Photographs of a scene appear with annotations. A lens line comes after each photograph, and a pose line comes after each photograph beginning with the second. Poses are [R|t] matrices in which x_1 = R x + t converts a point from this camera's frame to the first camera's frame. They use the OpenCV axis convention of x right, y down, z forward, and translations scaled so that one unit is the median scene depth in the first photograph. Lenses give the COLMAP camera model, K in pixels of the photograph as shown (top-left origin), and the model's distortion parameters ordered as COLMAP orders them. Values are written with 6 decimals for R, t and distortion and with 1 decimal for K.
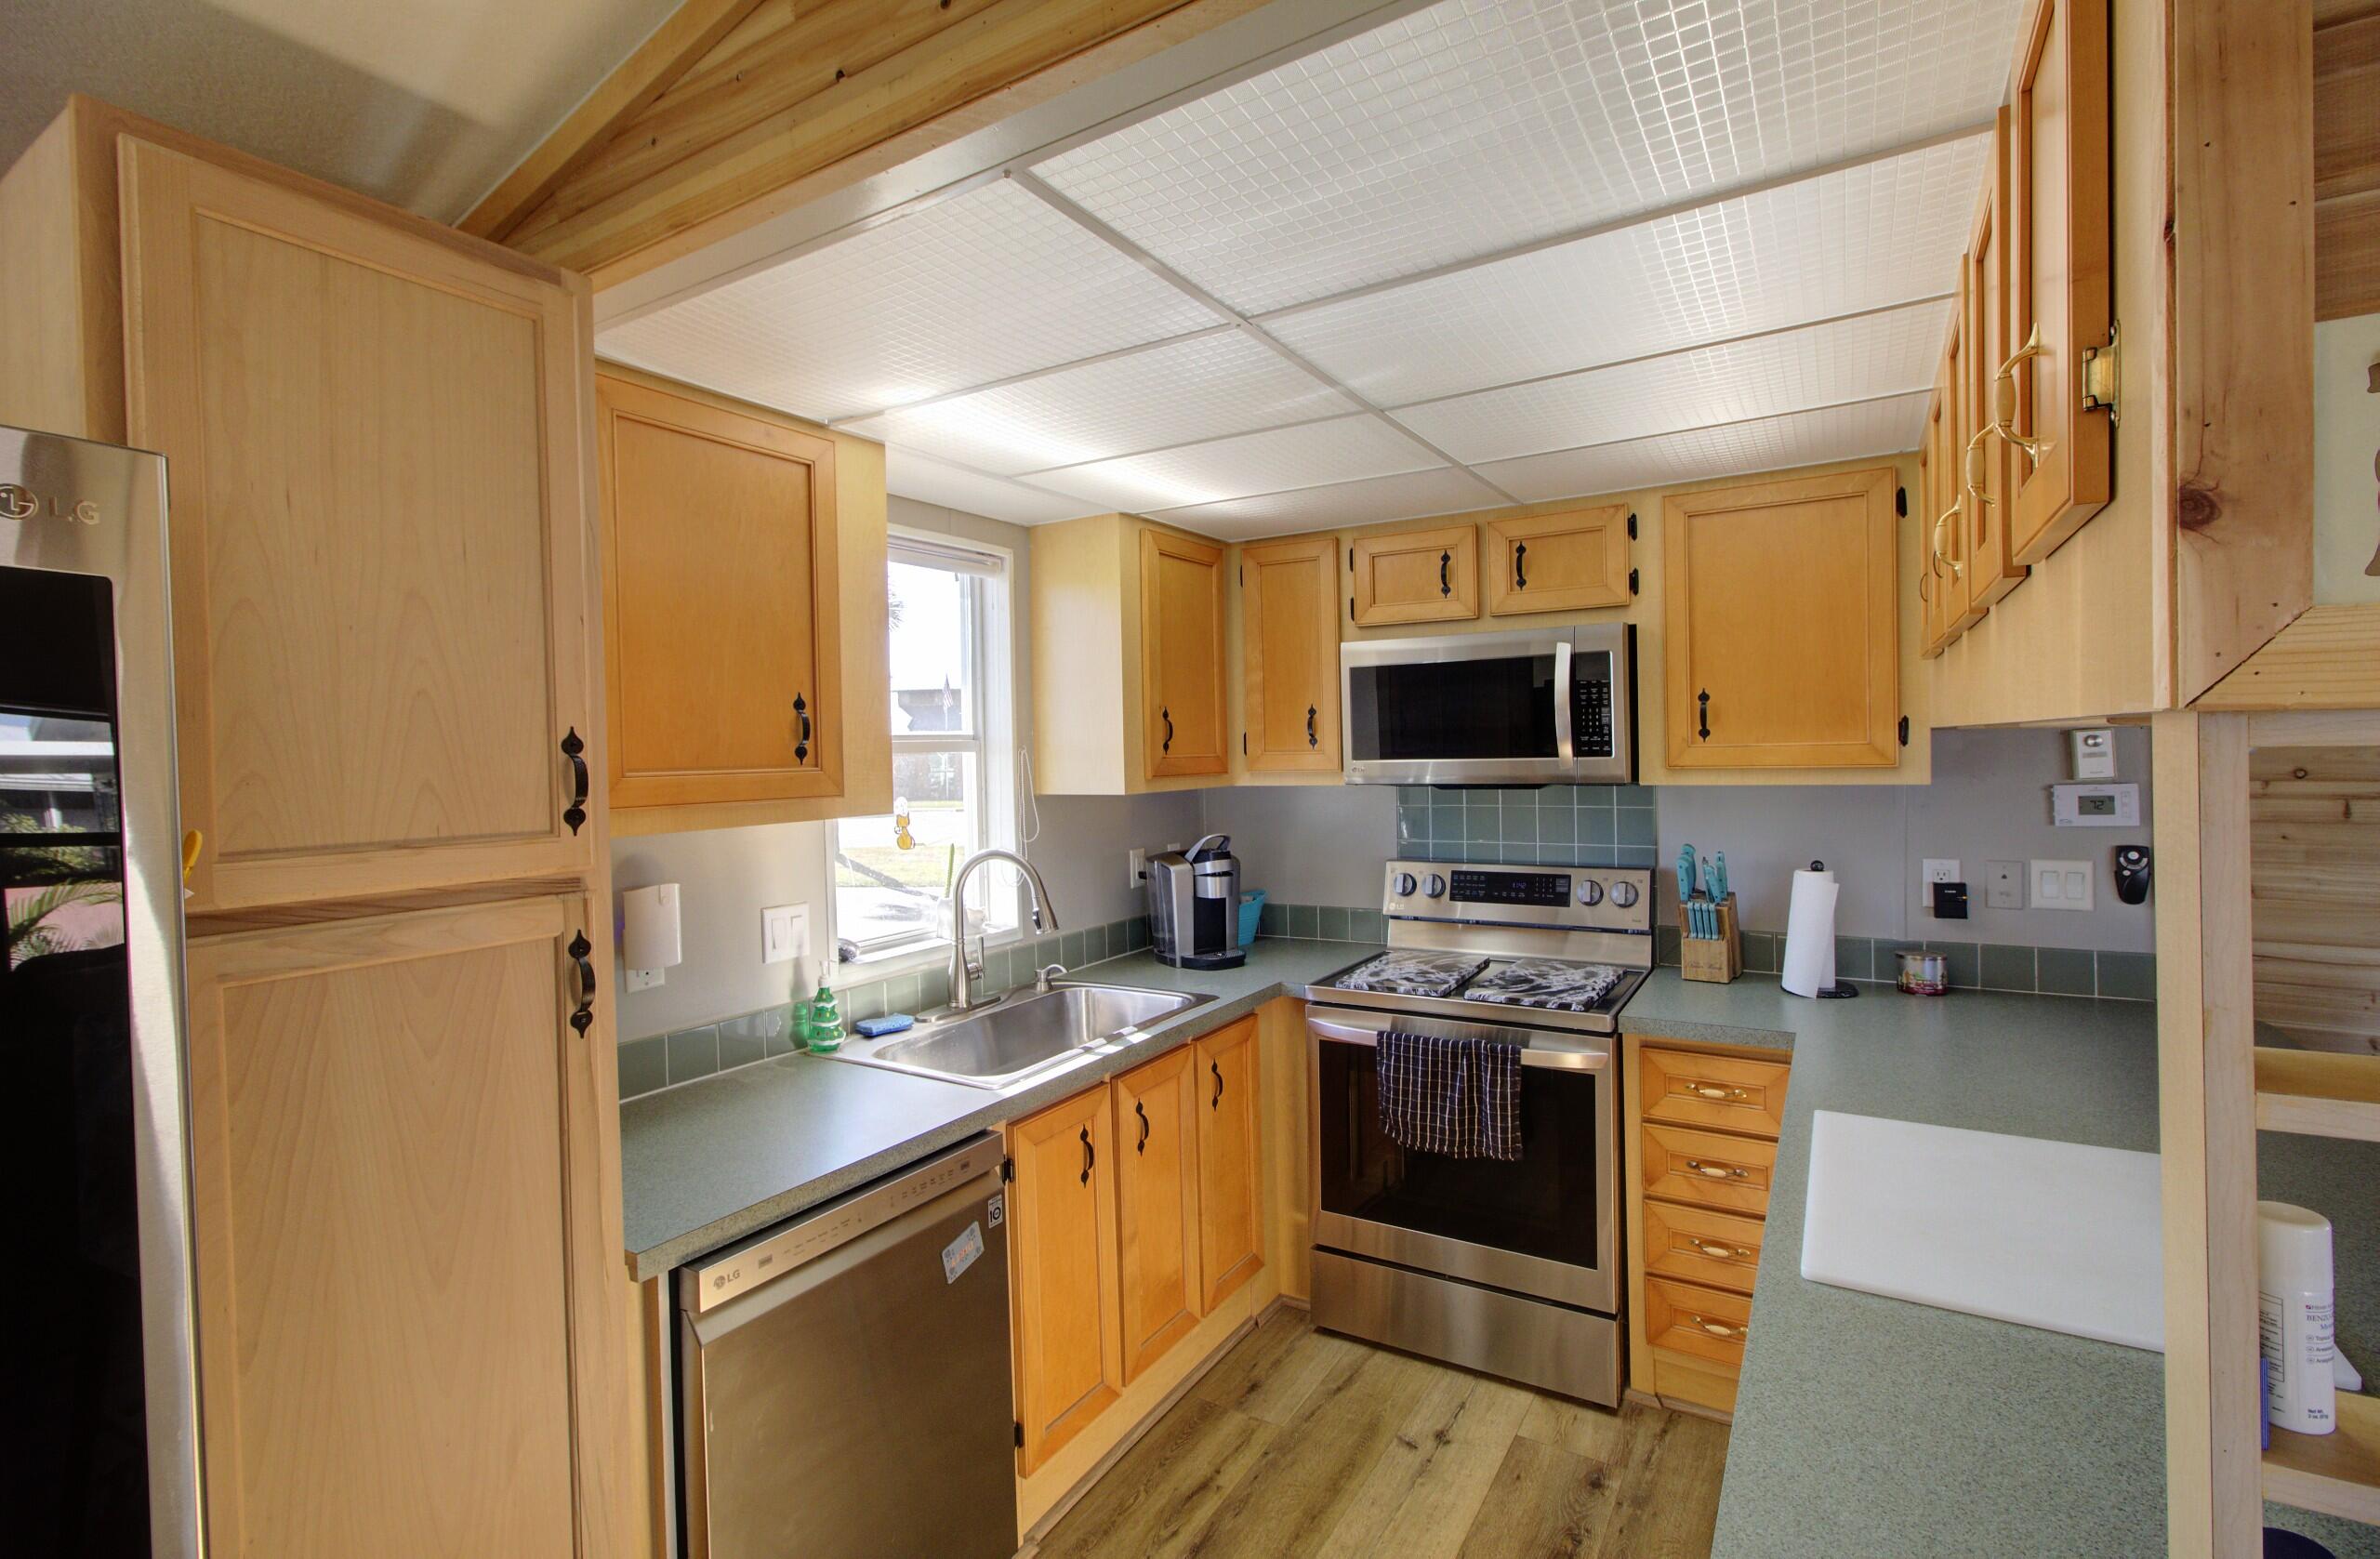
lens RADIAL K [[1082.2, 0, 1193.2], [0, 1082.2, 767.8], [0, 0, 1]] dist [-0.015055, 0.004060]
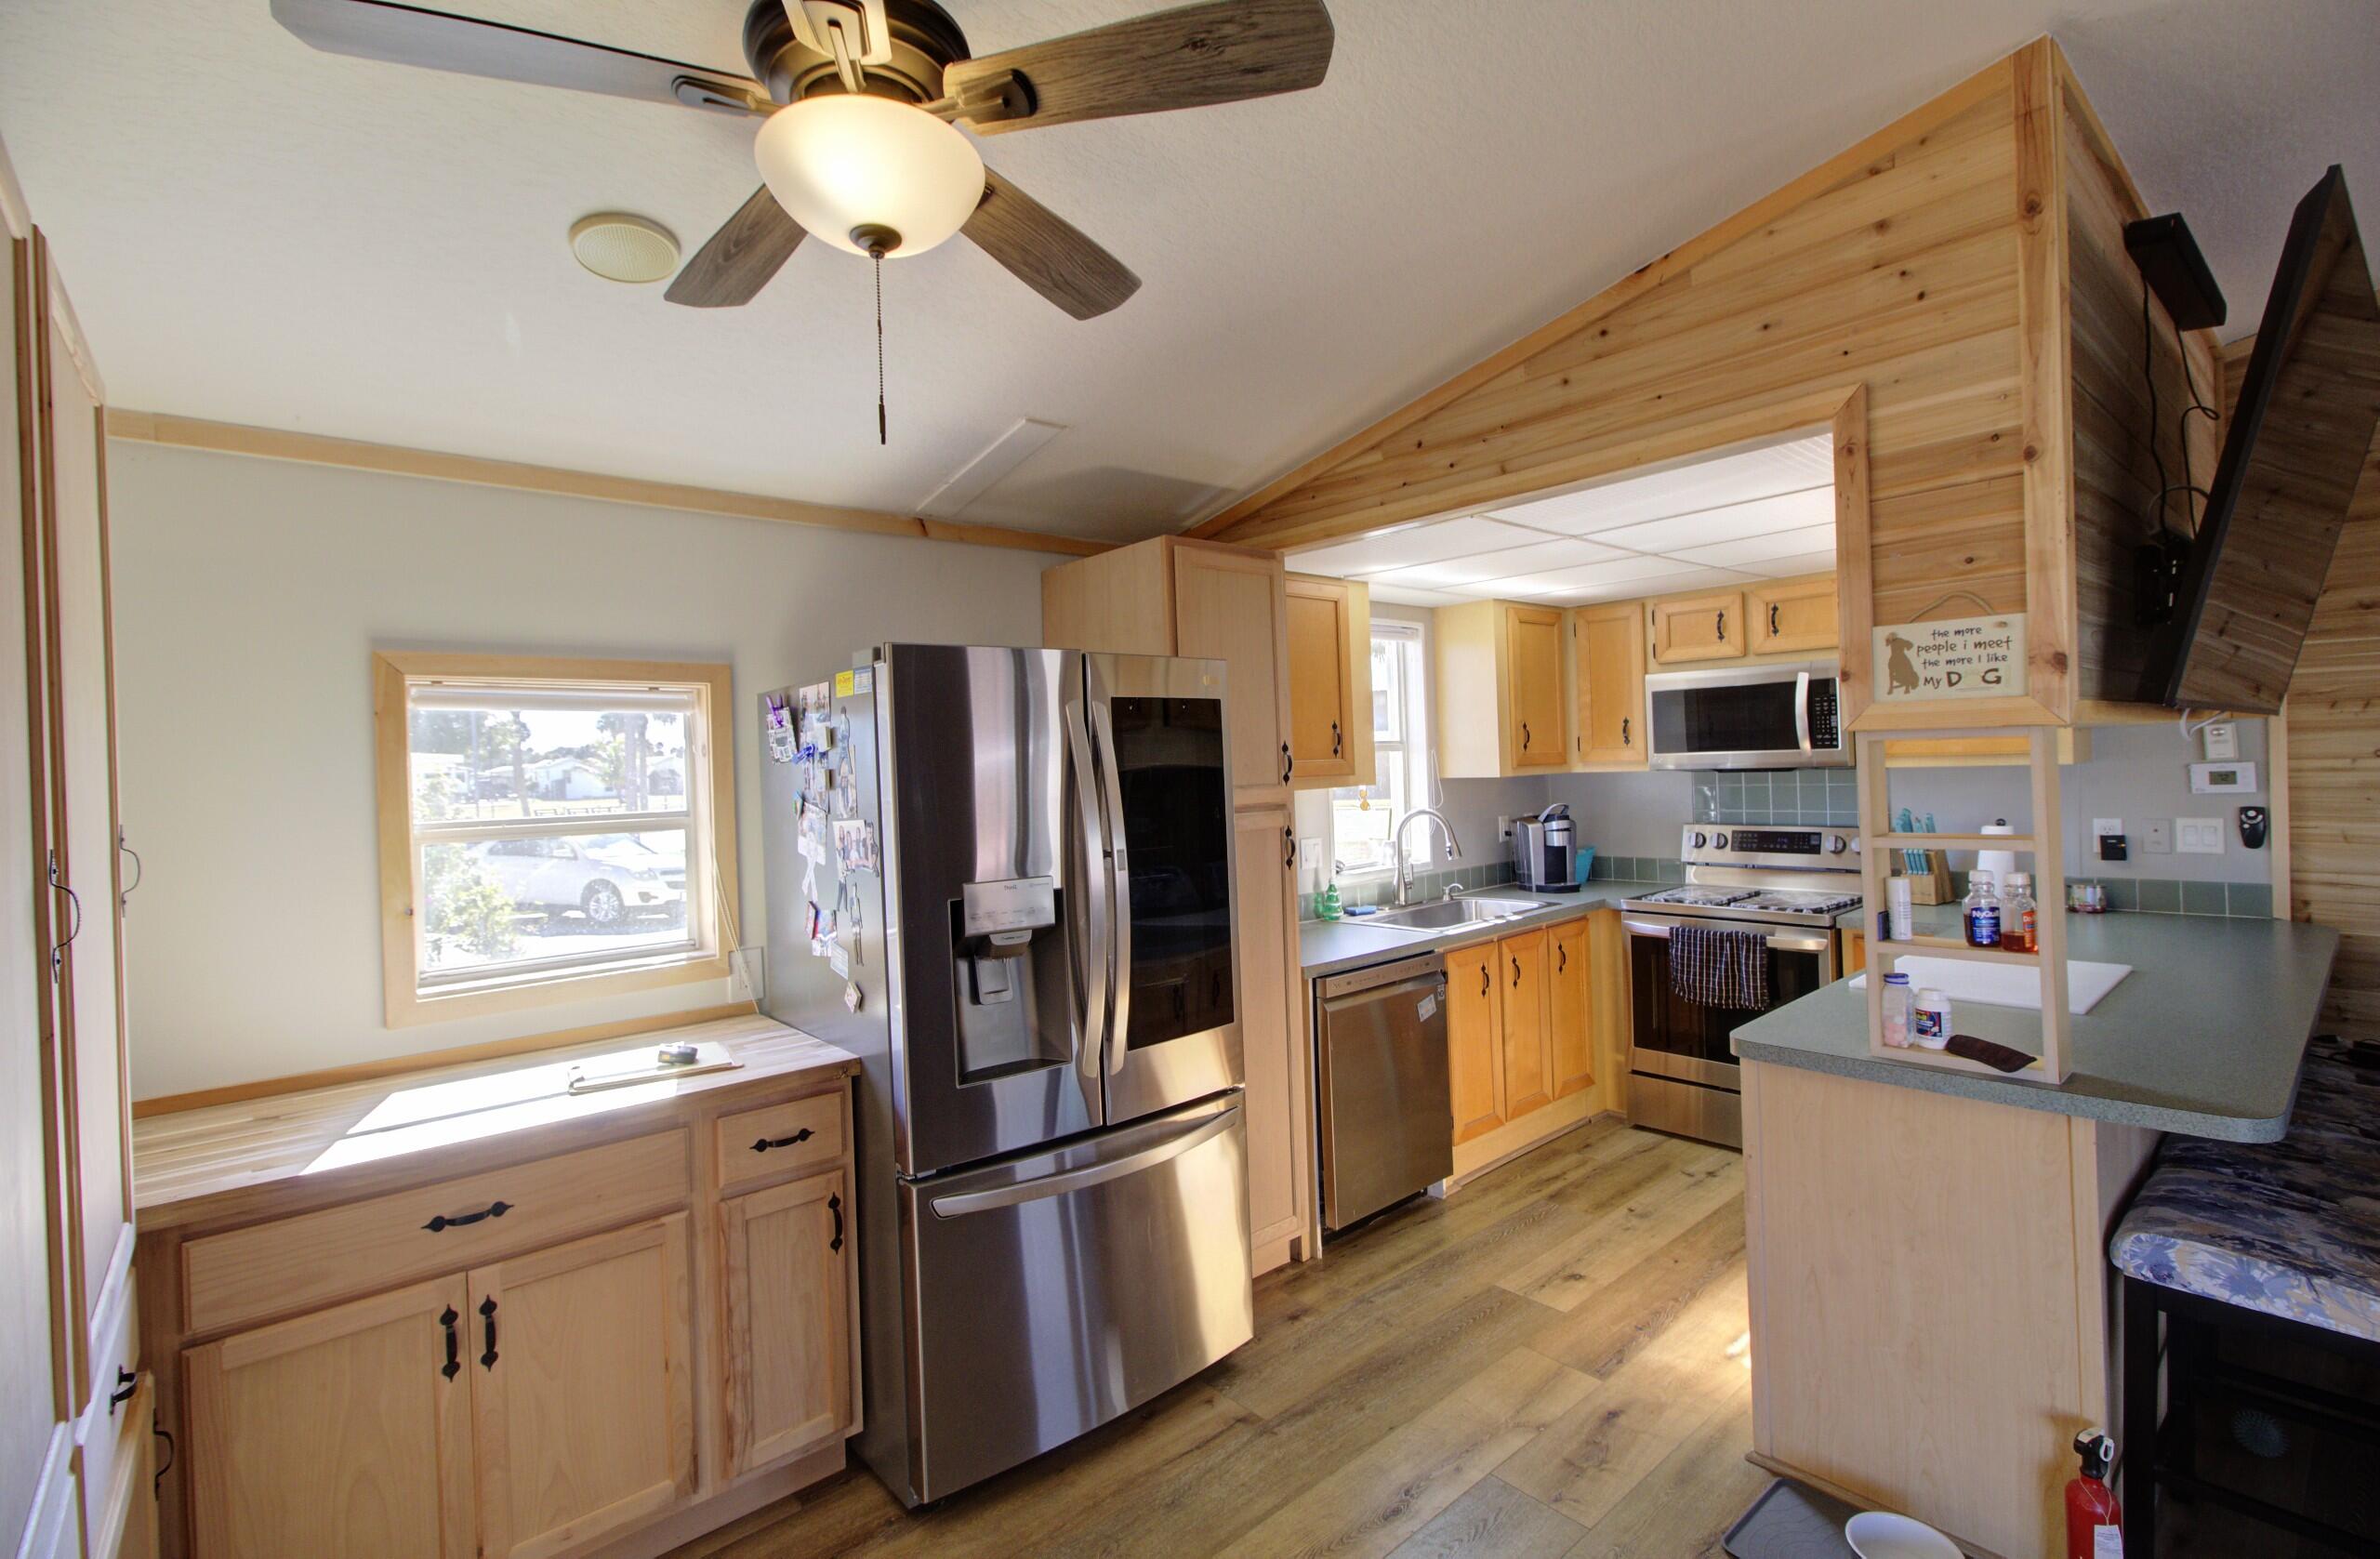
lens RADIAL K [[1082.2, 0, 1203.9], [0, 1082.2, 774.6], [0, 0, 1]] dist [-0.015055, 0.004060]
pose [[0.958161, -0.009094, -0.286084, -0.025660], [0.009821, 0.999951, 0.001106, 0.015651], [0.286060, -0.003870, 0.958204, -0.669023]]
